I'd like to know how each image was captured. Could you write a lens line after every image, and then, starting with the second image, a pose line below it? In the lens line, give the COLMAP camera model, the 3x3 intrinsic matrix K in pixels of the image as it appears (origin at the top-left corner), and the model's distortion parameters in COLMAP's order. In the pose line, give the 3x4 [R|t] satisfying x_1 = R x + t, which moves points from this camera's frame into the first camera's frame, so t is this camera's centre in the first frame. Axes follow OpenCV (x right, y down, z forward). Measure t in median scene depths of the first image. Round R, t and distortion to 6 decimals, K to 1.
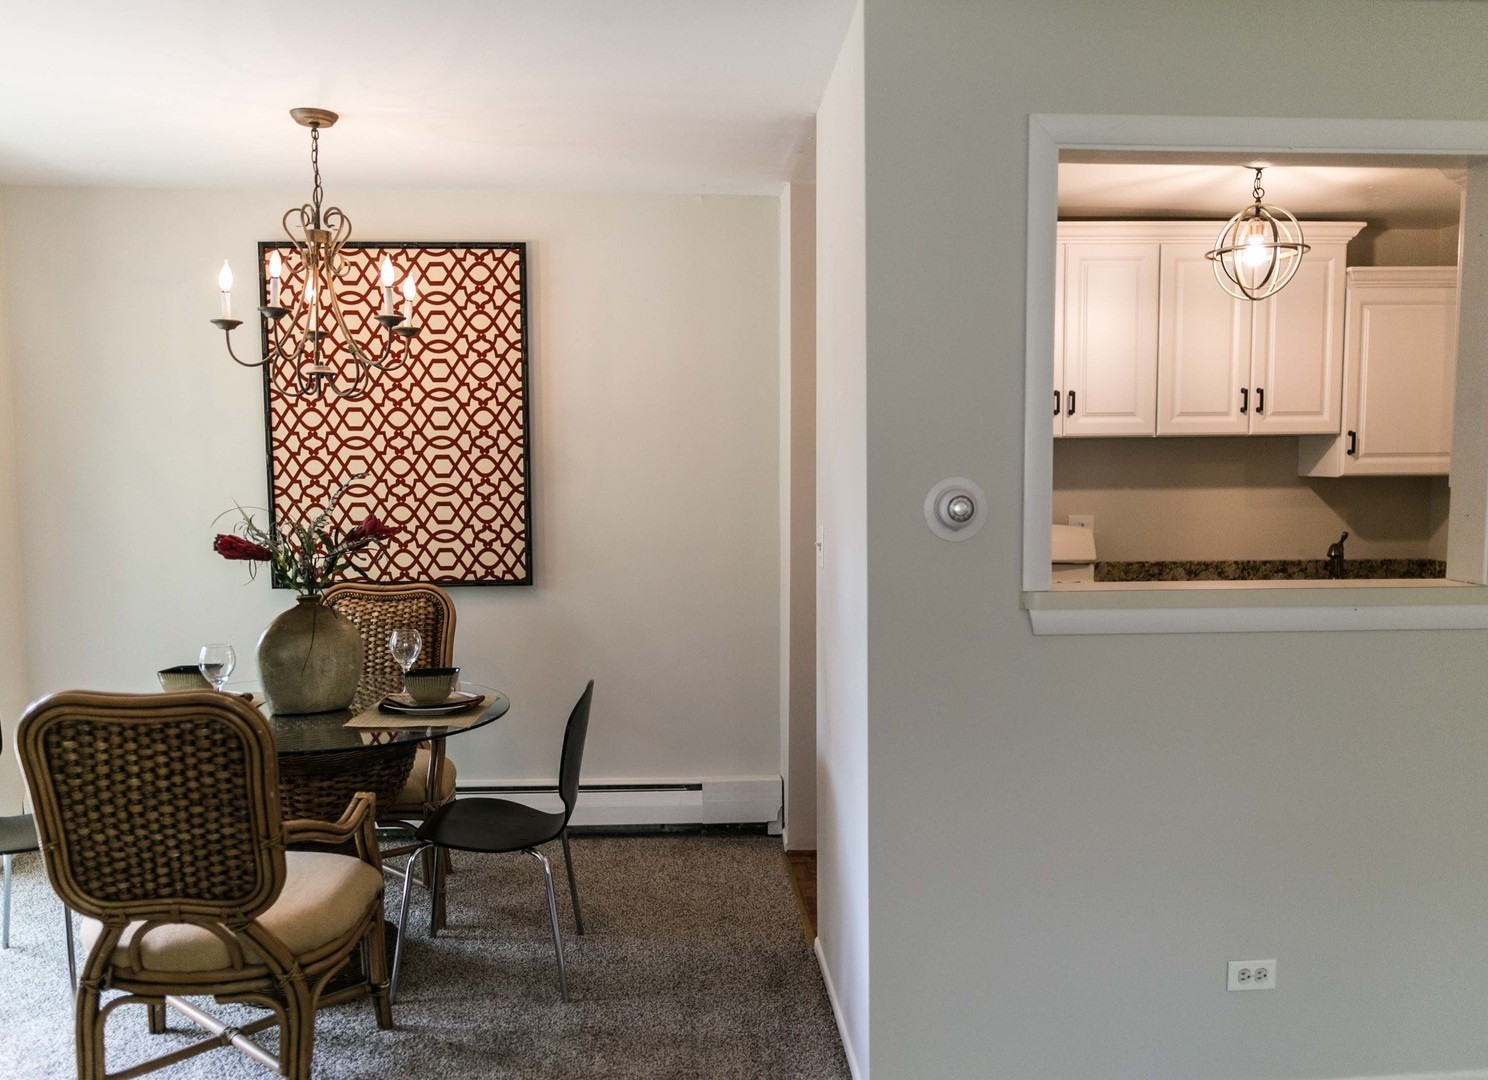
lens RADIAL K [[1145.6, 0, 740.8], [0, 1145.6, 558.7], [0, 0, 1]] dist [-0.011127, 0.013414]
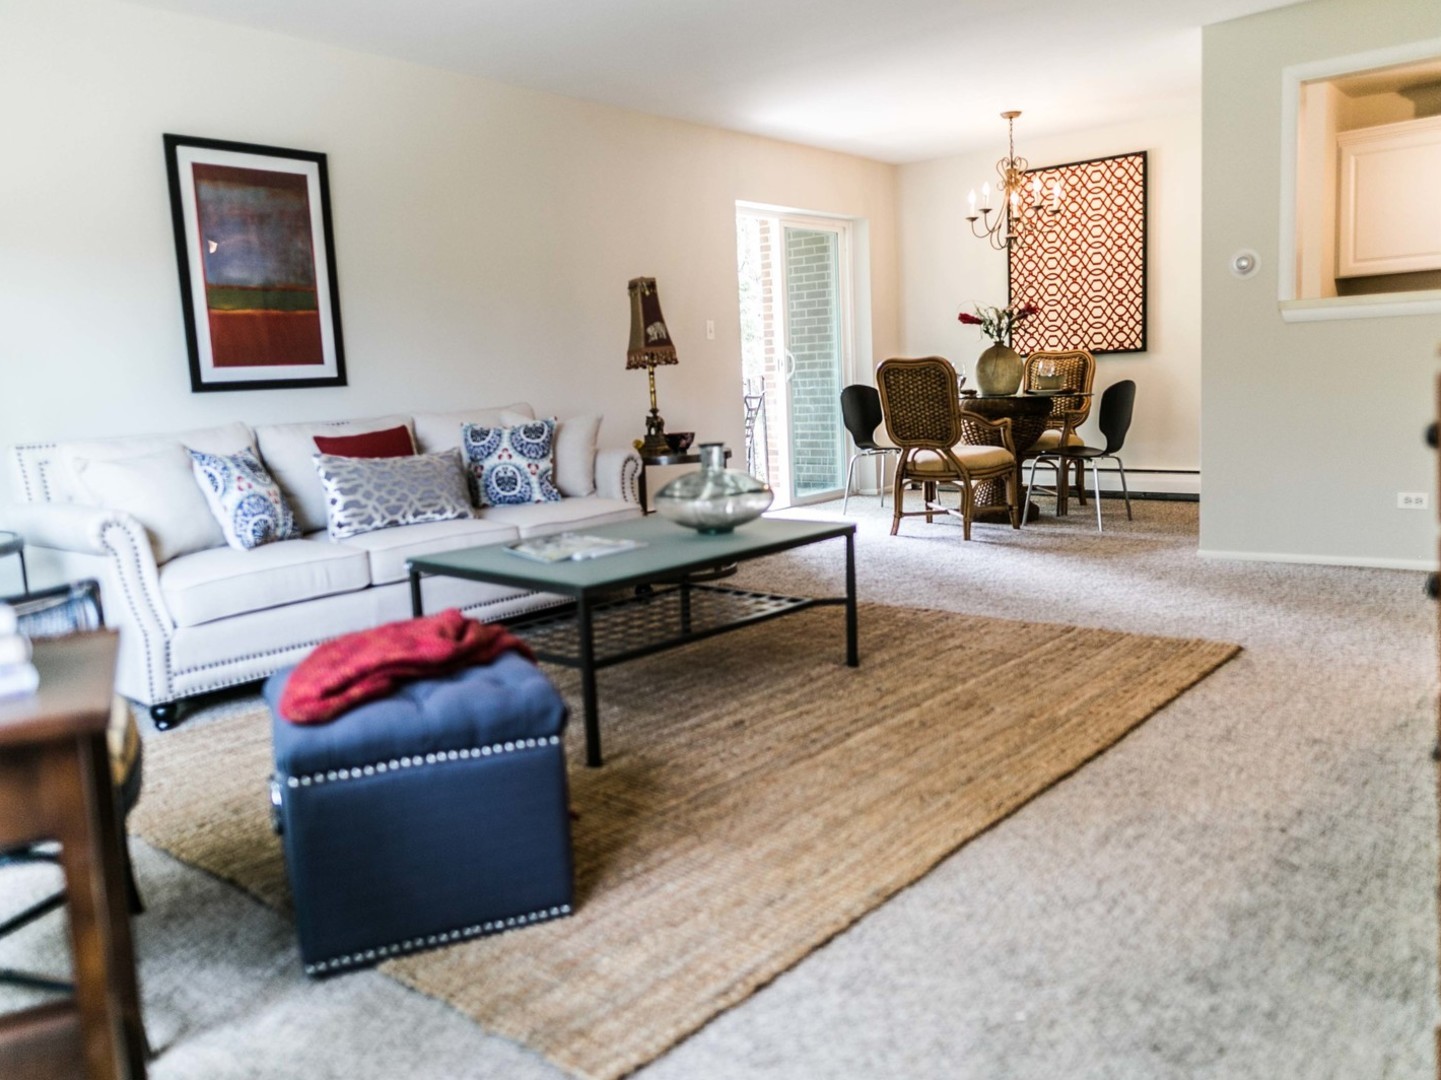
lens RADIAL K [[1158.2, 0, 724.9], [0, 1158.2, 536.8], [0, 0, 1]] dist [-0.003104, 0.007394]
pose [[0.723781, 0.062160, -0.687224, 0.789796], [-0.017110, 0.997245, 0.072182, 0.255856], [0.689818, -0.040485, 0.722850, -0.976735]]
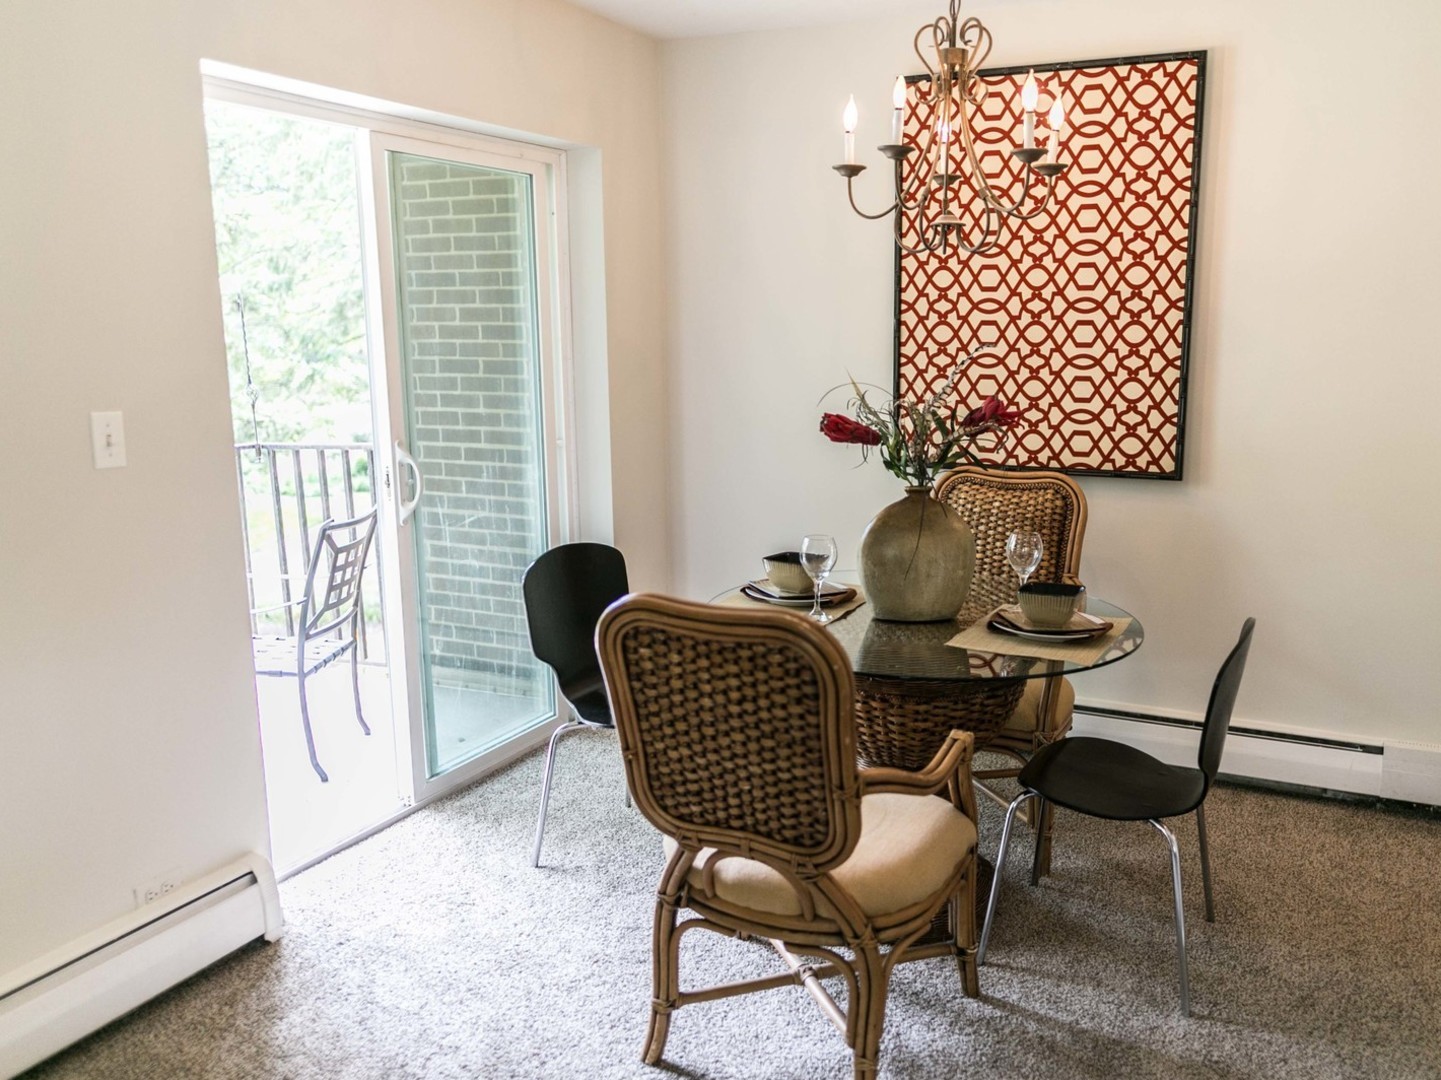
lens RADIAL K [[1158.2, 0, 831.5], [0, 1158.2, 535.0], [0, 0, 1]] dist [-0.003104, 0.007394]
pose [[0.890602, 0.089945, -0.445800, -0.042424], [-0.044653, 0.992805, 0.111104, -0.026663], [0.452586, -0.079043, 0.888211, 0.190469]]
